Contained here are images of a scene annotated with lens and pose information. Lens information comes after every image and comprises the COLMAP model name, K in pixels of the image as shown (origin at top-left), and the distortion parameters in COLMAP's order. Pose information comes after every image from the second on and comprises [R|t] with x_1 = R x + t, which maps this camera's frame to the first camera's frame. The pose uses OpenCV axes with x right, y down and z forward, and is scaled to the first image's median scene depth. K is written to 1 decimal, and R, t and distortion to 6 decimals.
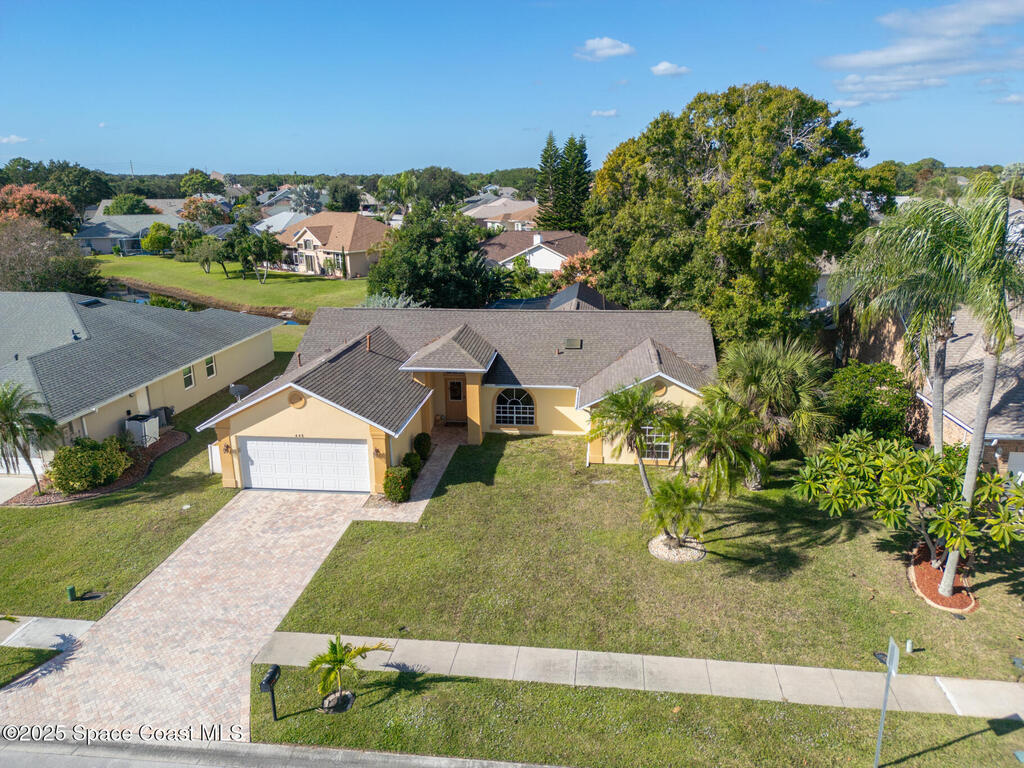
lens RADIAL K [[713.3, 0, 513.5], [0, 713.3, 385.2], [0, 0, 1]] dist [0.077585, -0.077443]
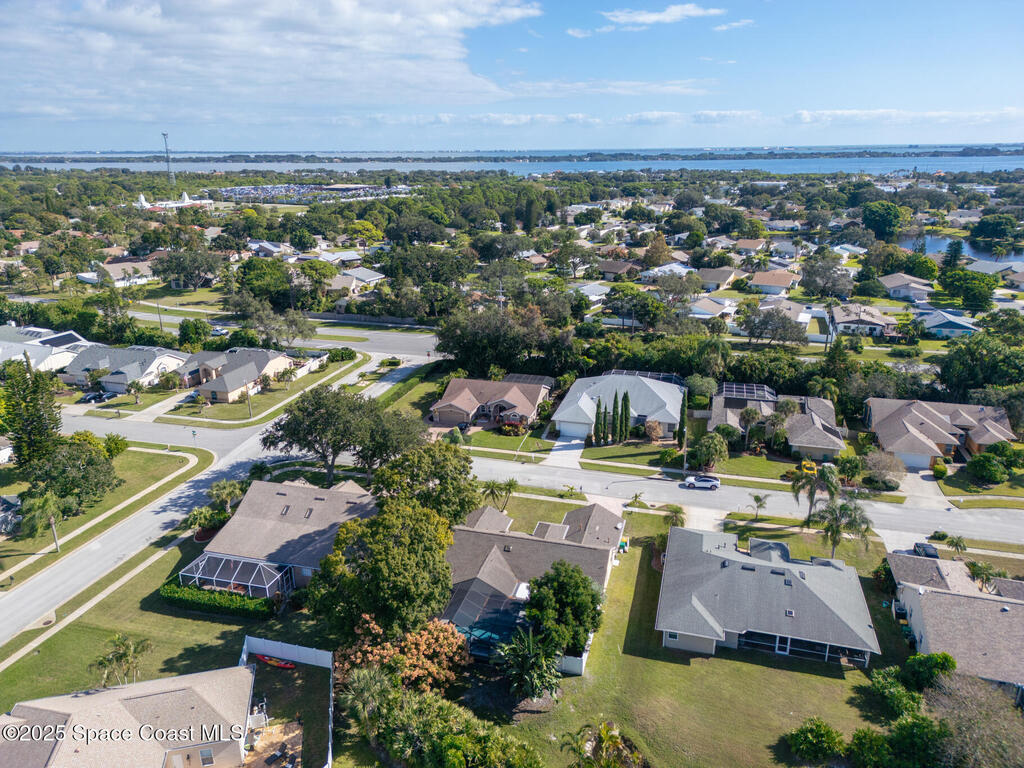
lens RADIAL K [[715.4, 0, 513.4], [0, 715.4, 380.8], [0, 0, 1]] dist [0.070447, -0.069607]
pose [[-0.987498, -0.031120, 0.154529, -0.412786], [0.061298, 0.827351, 0.558330, -2.392034], [-0.145225, 0.560823, -0.815100, 3.432916]]
